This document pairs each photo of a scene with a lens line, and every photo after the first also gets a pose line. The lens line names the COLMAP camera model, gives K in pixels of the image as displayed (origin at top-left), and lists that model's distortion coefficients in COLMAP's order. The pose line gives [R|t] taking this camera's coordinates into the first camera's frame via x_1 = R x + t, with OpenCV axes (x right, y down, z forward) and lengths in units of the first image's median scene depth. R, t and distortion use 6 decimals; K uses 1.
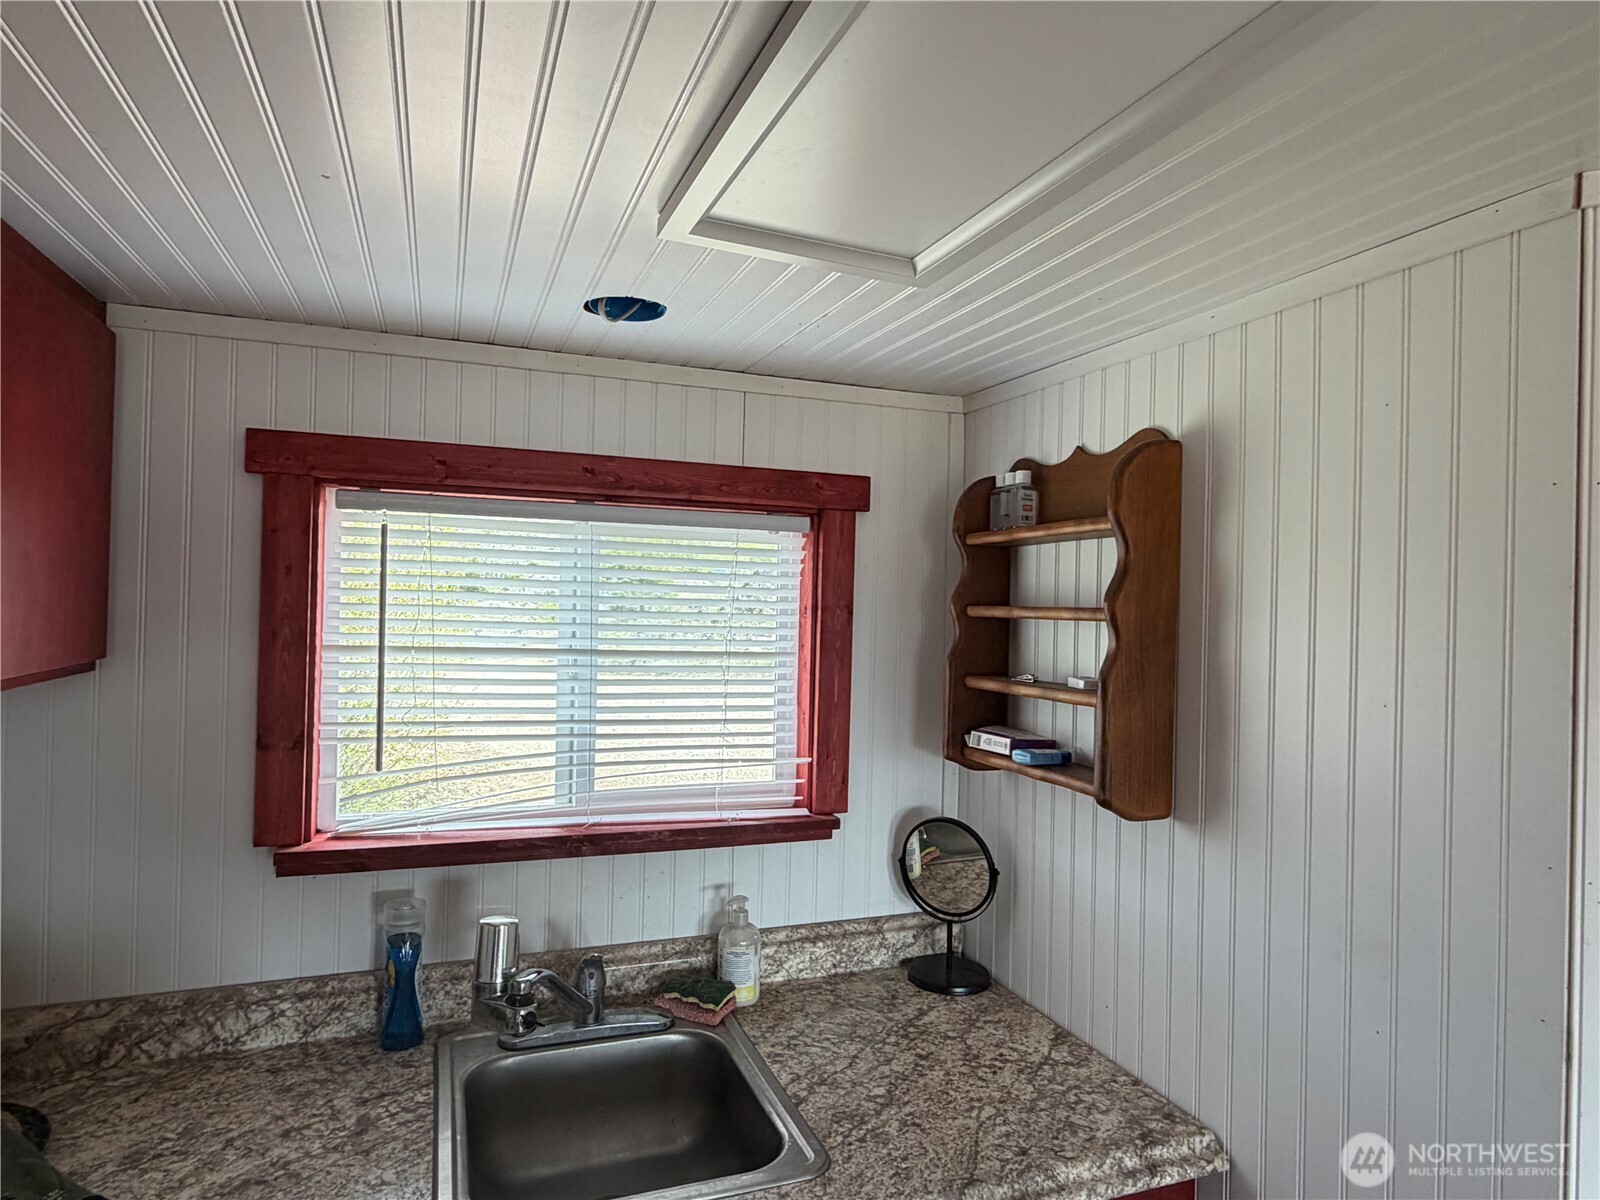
lens RADIAL K [[931.1, 0, 789.2], [0, 931.1, 601.0], [0, 0, 1]] dist [-0.000706, -0.001142]
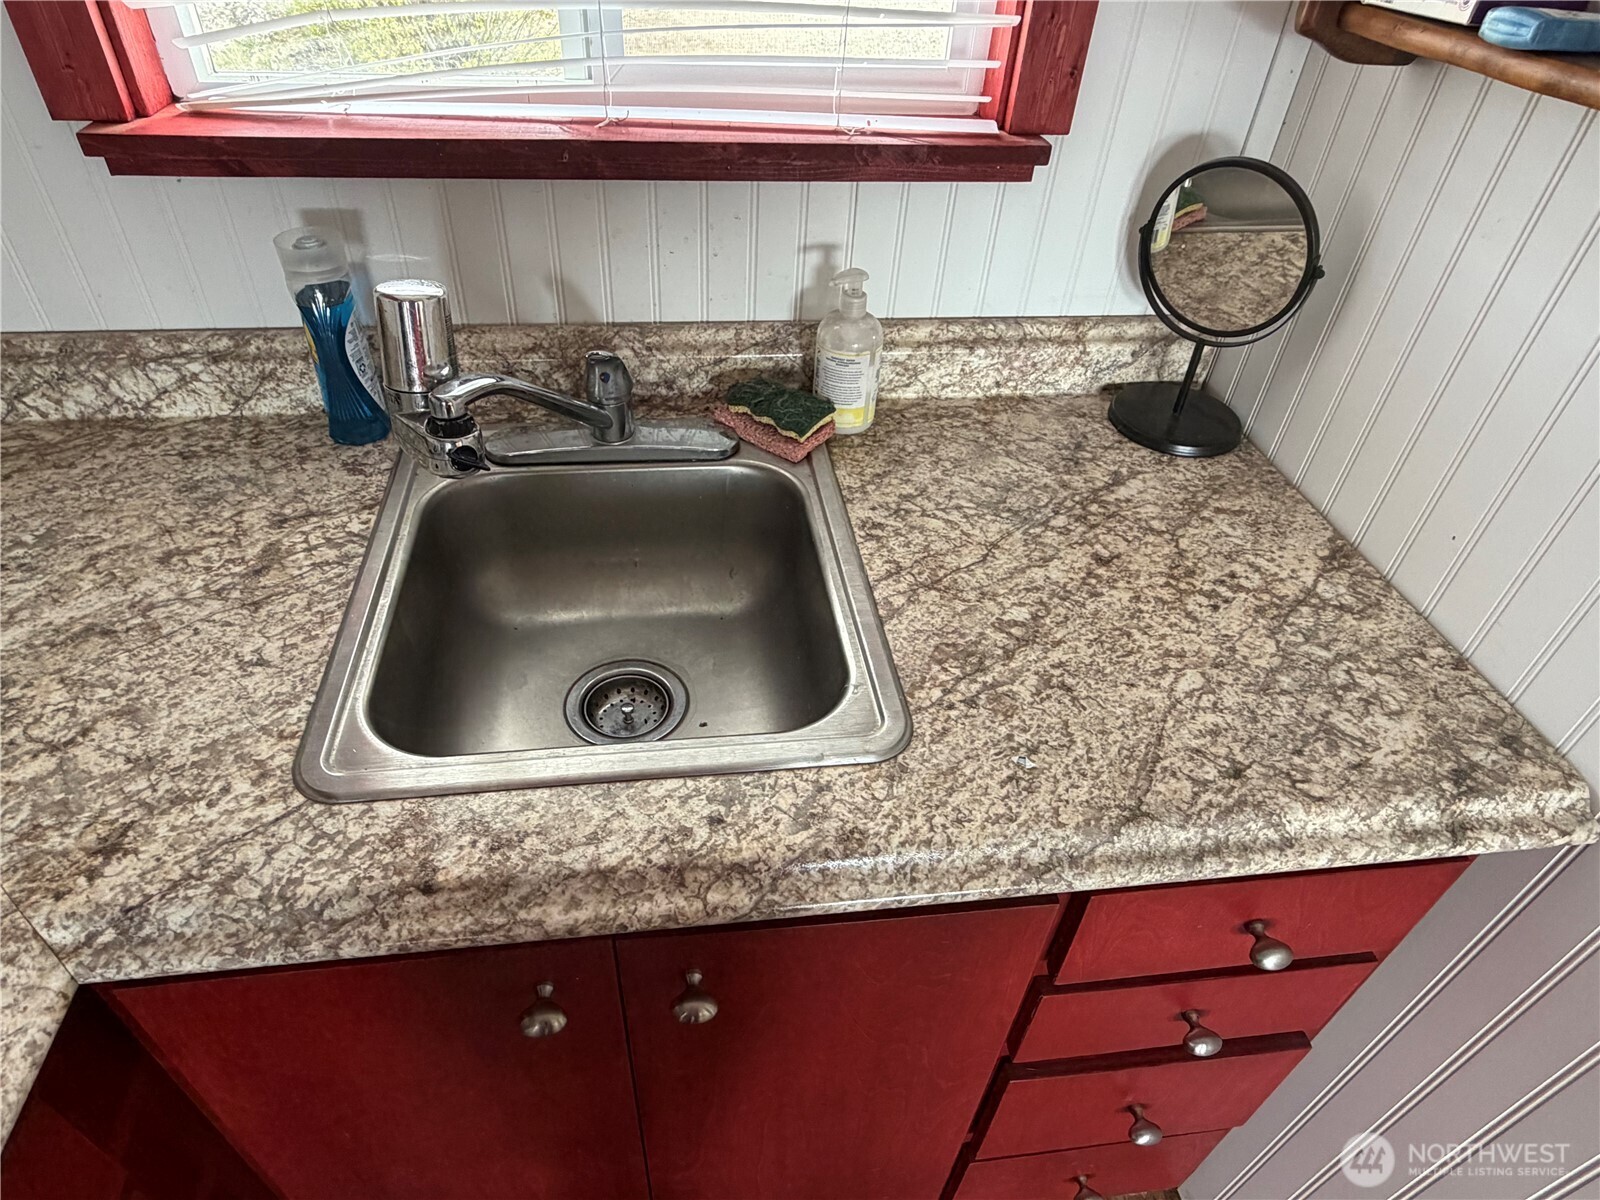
lens RADIAL K [[942.9, 0, 776.4], [0, 942.9, 598.2], [0, 0, 1]] dist [-0.001747, 0.002527]
pose [[0.973504, 0.159837, -0.163528, 0.035016], [-0.017746, 0.765782, 0.642855, 0.096348], [0.227979, -0.622920, 0.748329, 0.438908]]
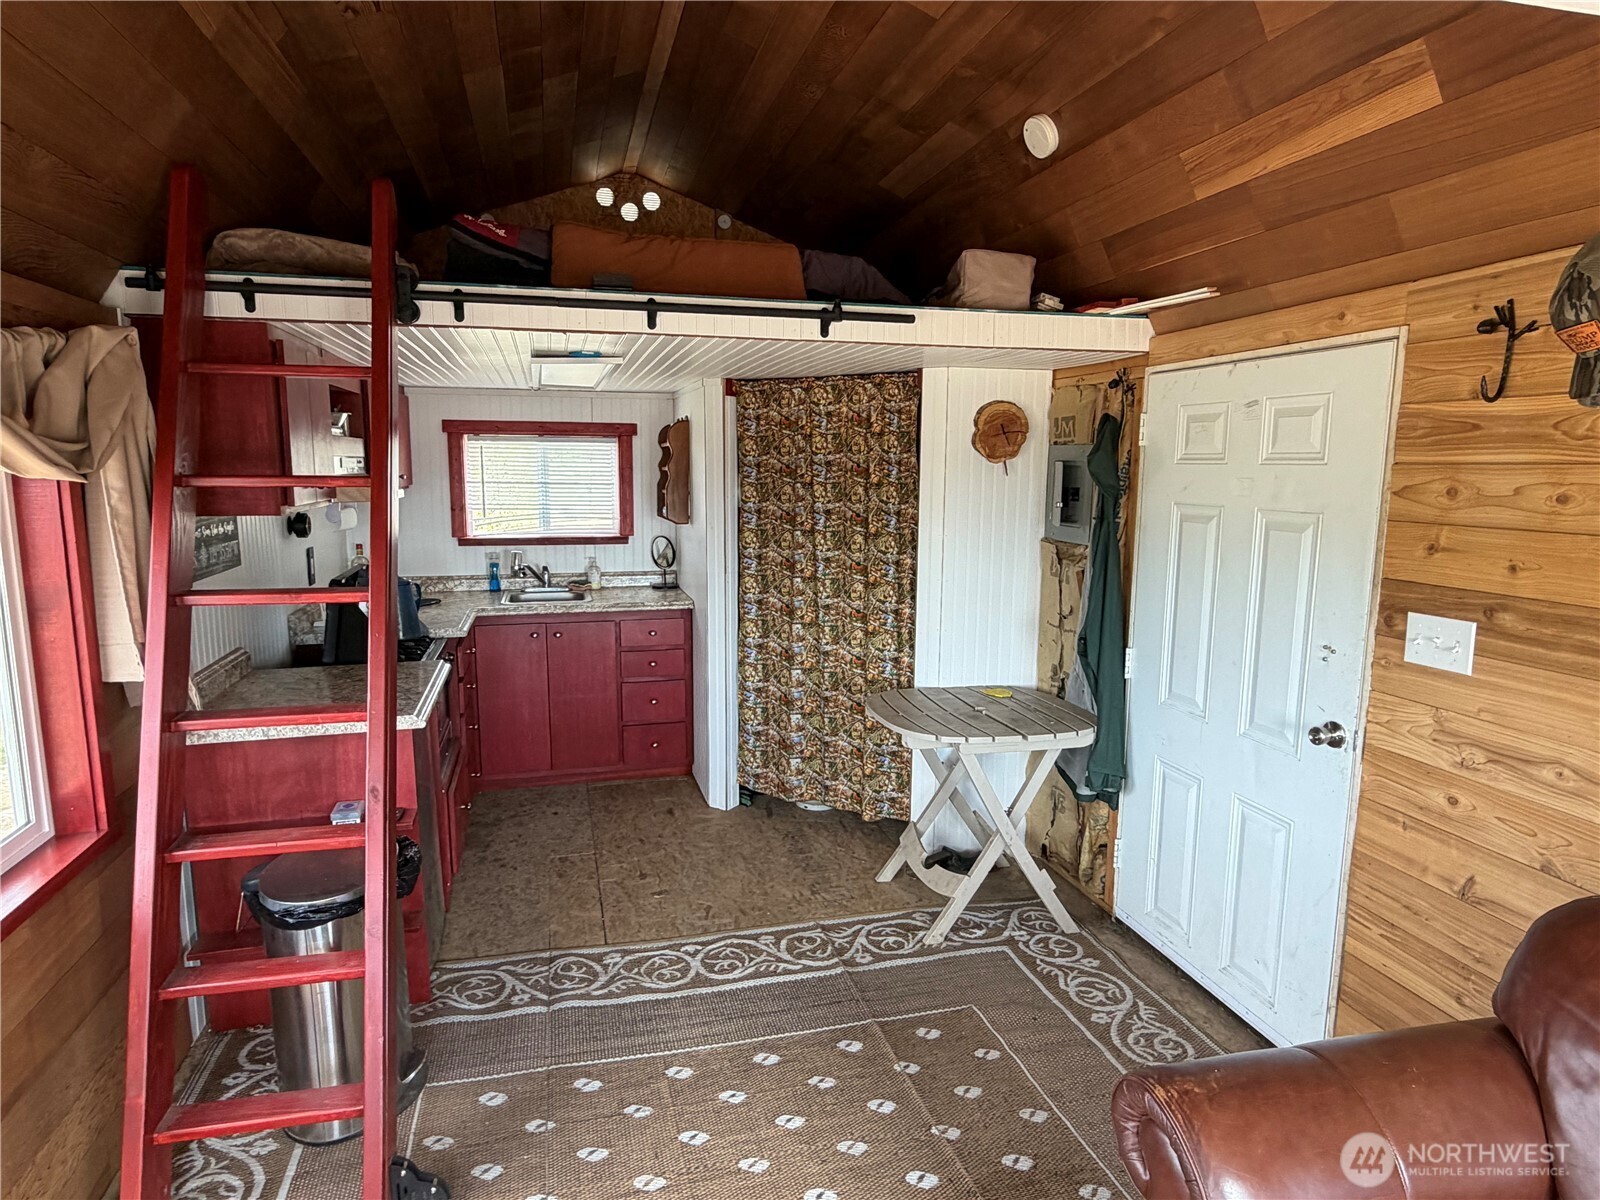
lens RADIAL K [[932.8, 0, 793.1], [0, 932.8, 592.2], [0, 0, 1]] dist [-0.000511, -0.000182]
pose [[0.994614, -0.003873, -0.103572, 1.090207], [0.018289, 0.990178, 0.138609, -0.003831], [0.102018, -0.139756, 0.984917, -2.405428]]
